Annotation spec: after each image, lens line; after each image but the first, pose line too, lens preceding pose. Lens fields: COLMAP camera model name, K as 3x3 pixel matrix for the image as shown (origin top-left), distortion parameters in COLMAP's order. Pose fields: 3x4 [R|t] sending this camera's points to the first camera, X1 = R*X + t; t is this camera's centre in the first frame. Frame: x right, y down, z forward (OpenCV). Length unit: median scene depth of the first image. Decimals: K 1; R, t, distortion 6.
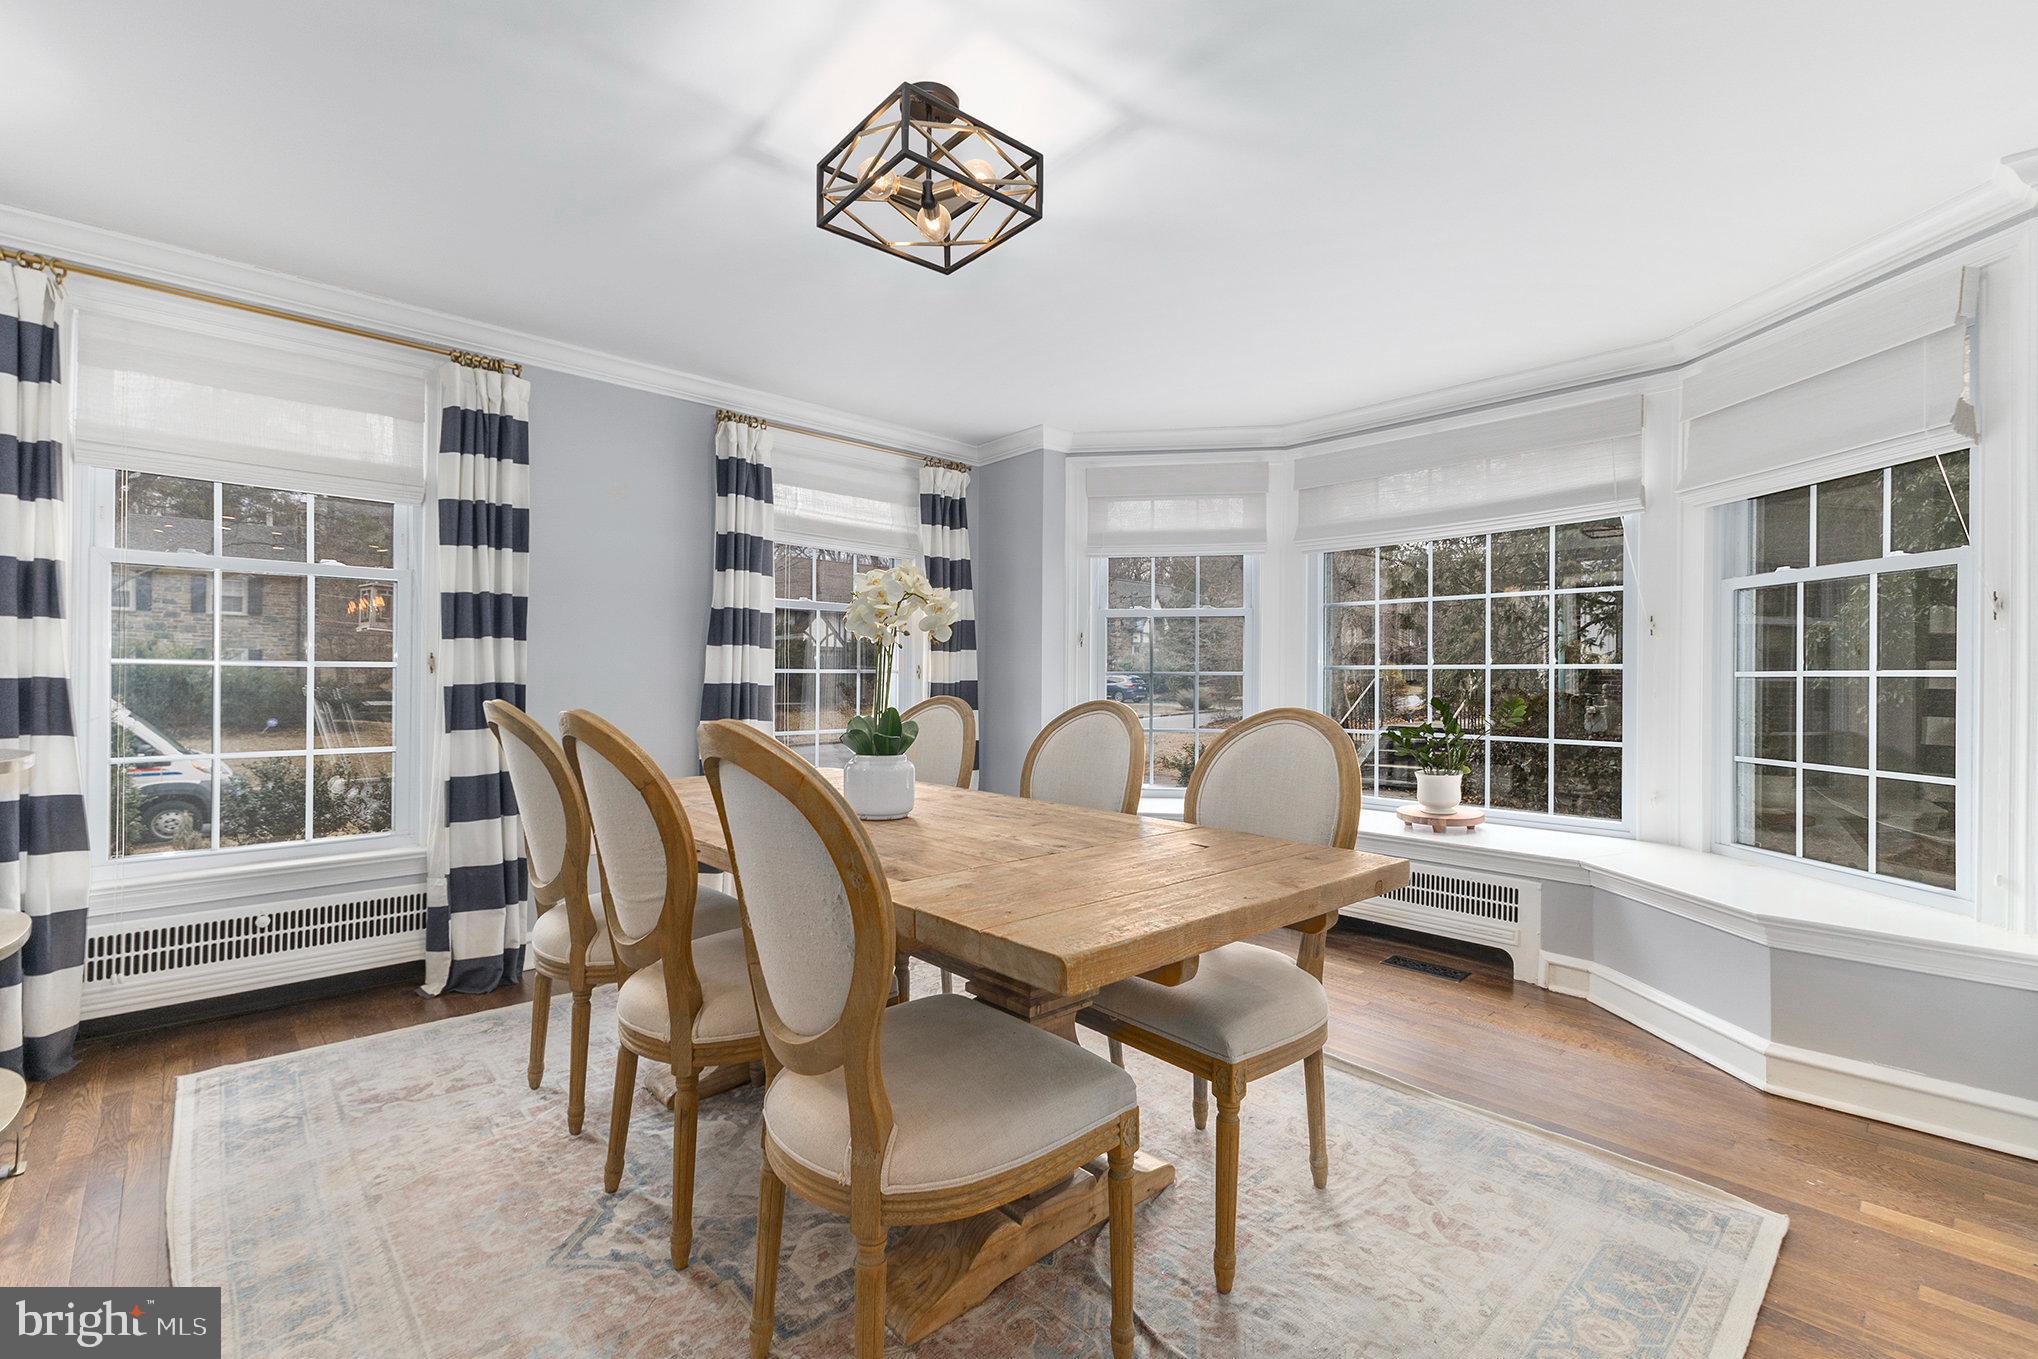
lens RADIAL K [[886.8, 0, 1022.6], [0, 886.8, 668.4], [0, 0, 1]] dist [0.006040, -0.000763]
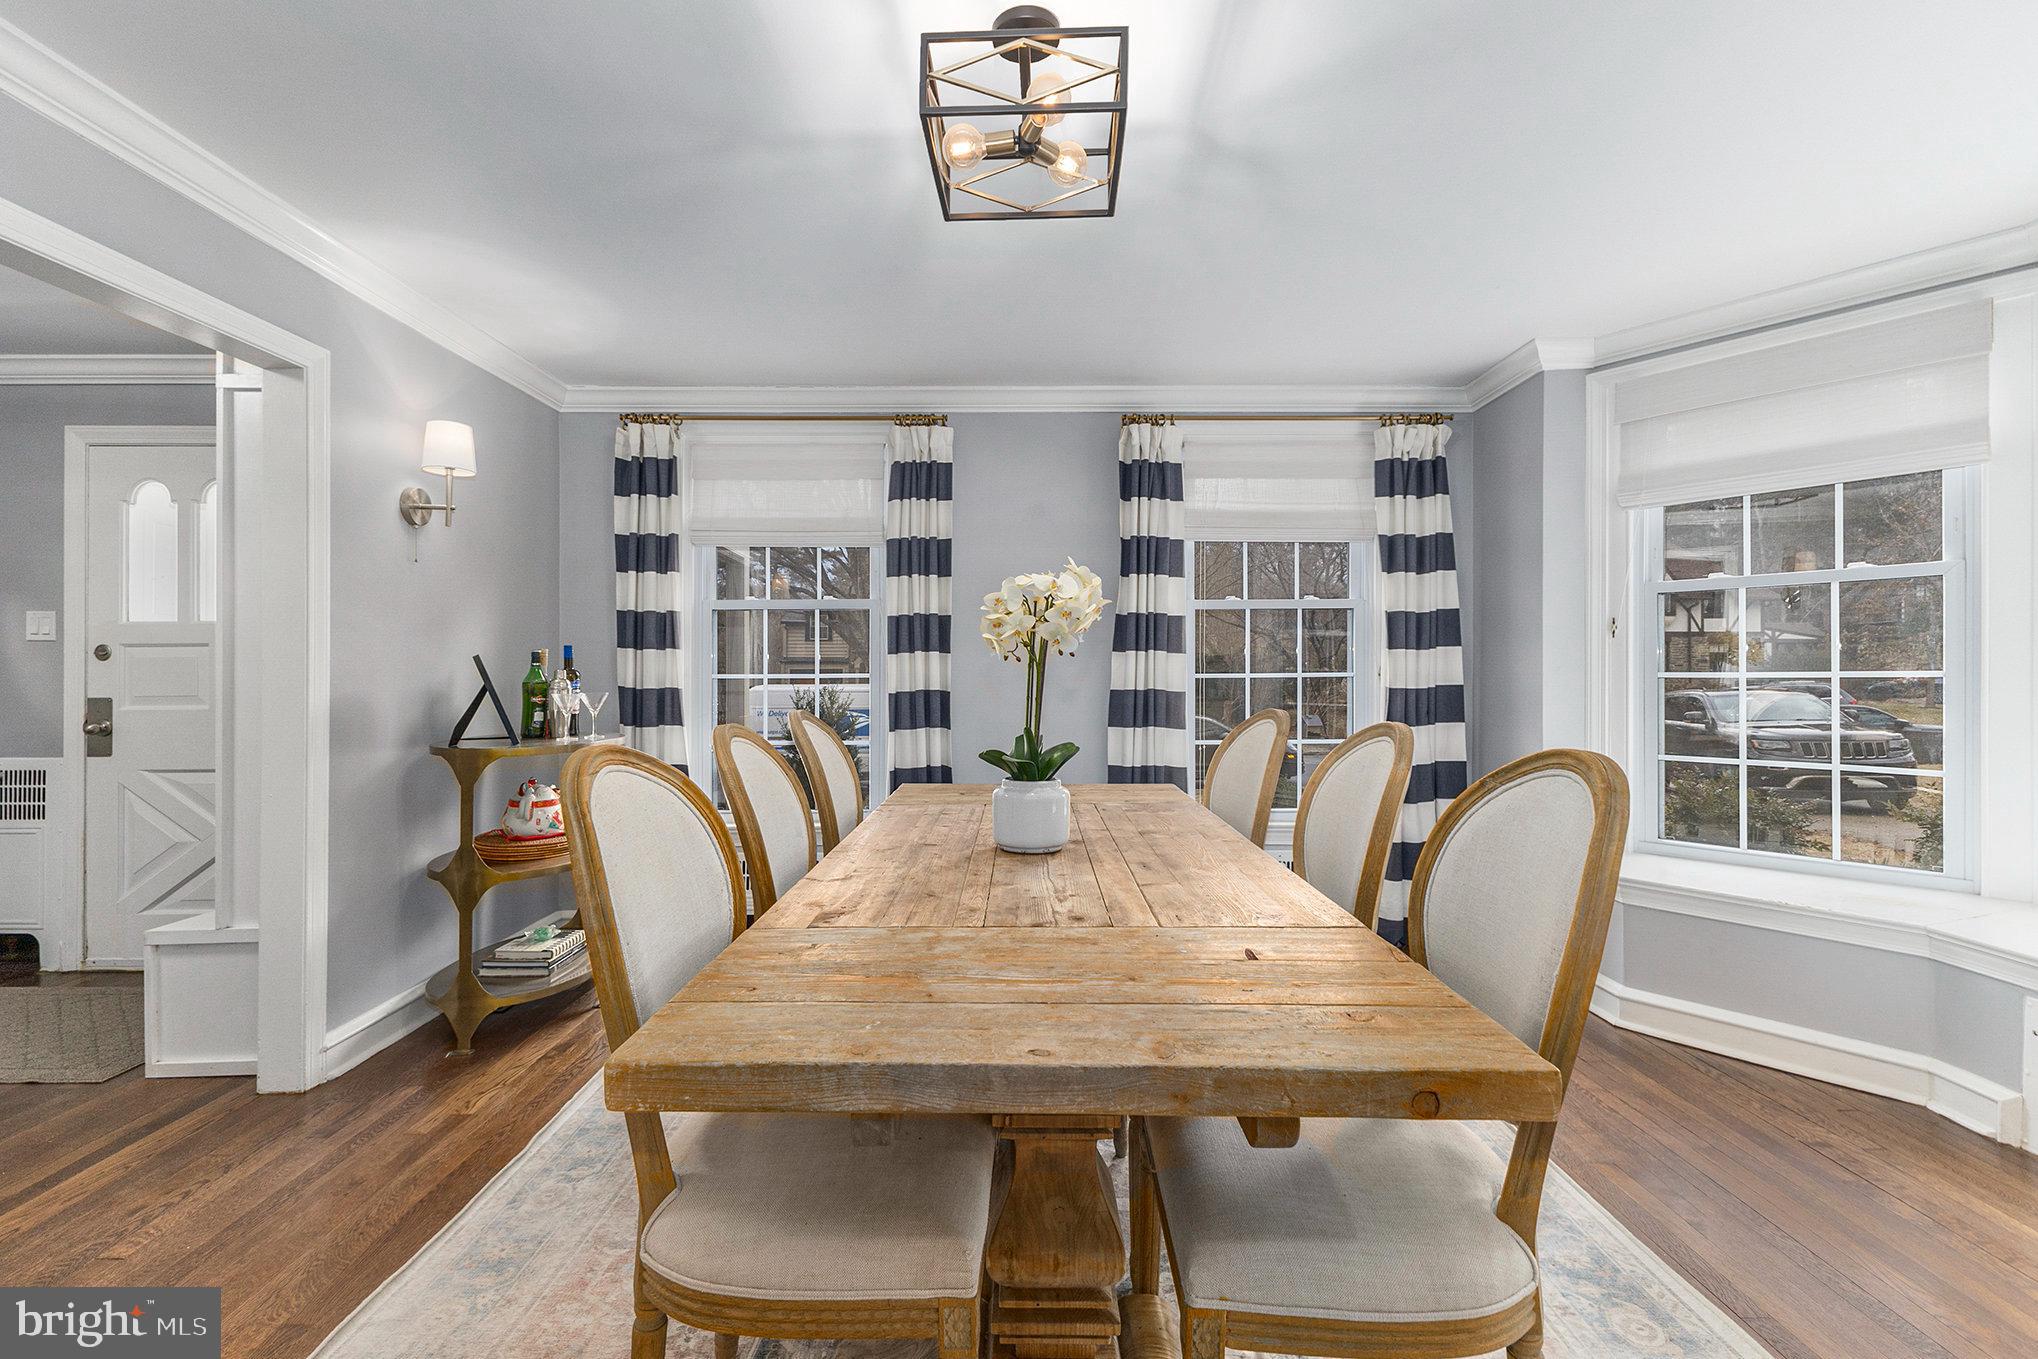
lens RADIAL K [[886.8, 0, 1009.9], [0, 886.8, 668.4], [0, 0, 1]] dist [0.006040, -0.000763]
pose [[0.726139, -0.011486, -0.687452, 0.242533], [0.014928, 0.999888, -0.000939, -0.007661], [0.687386, -0.009580, 0.726229, 0.182989]]
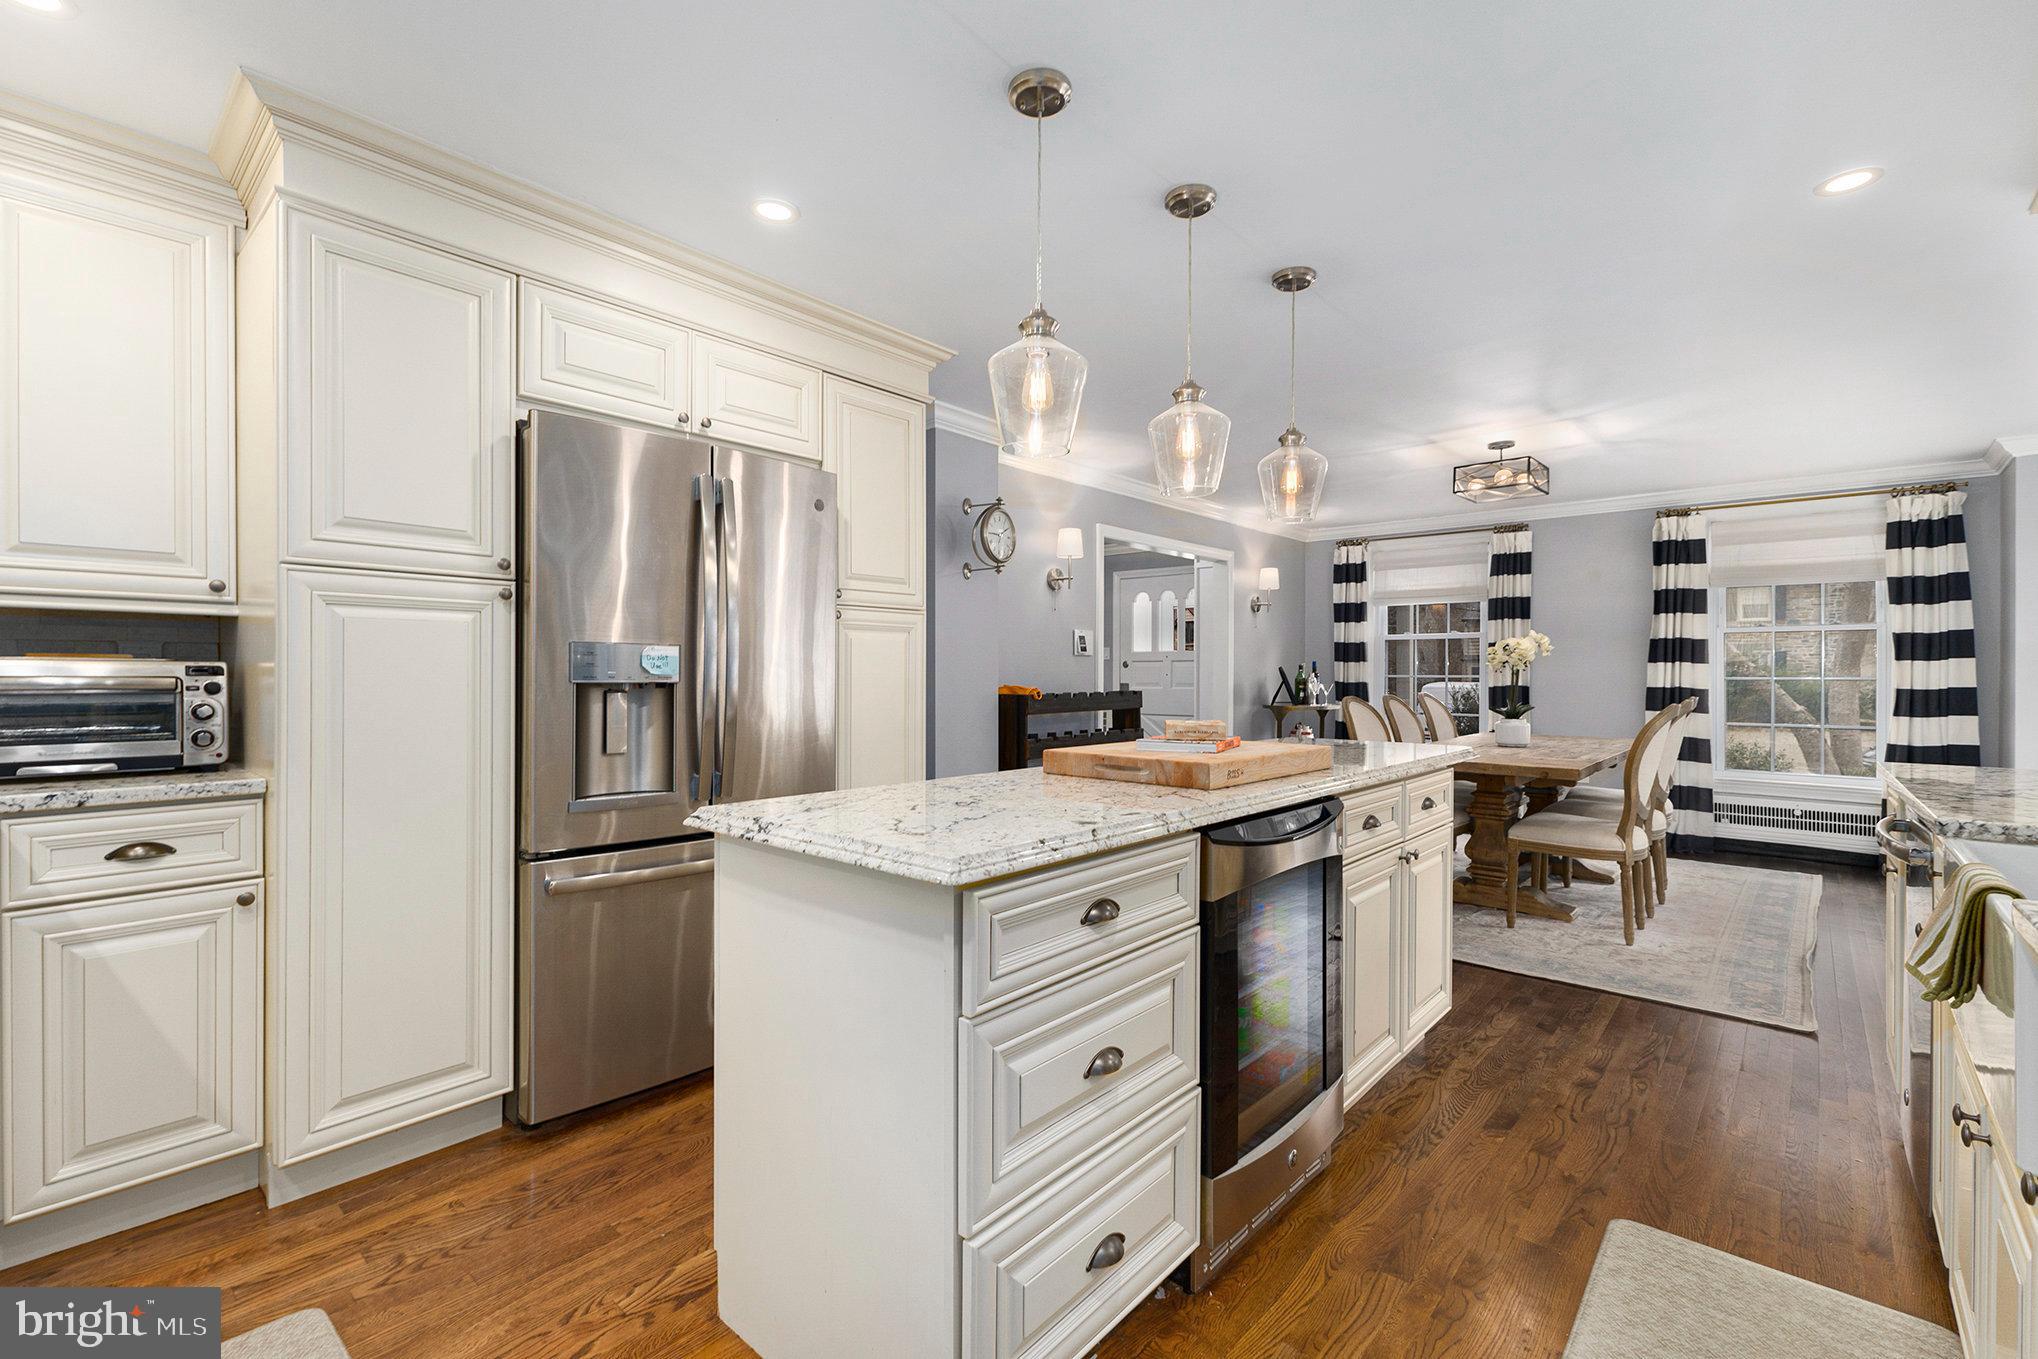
lens RADIAL K [[886.8, 0, 1000.1], [0, 886.8, 667.9], [0, 0, 1]] dist [0.006040, -0.000763]
pose [[0.073604, -0.010224, -0.997235, 1.105751], [0.009693, 0.999908, -0.009536, -0.012711], [0.997240, -0.008964, 0.073696, -0.262136]]
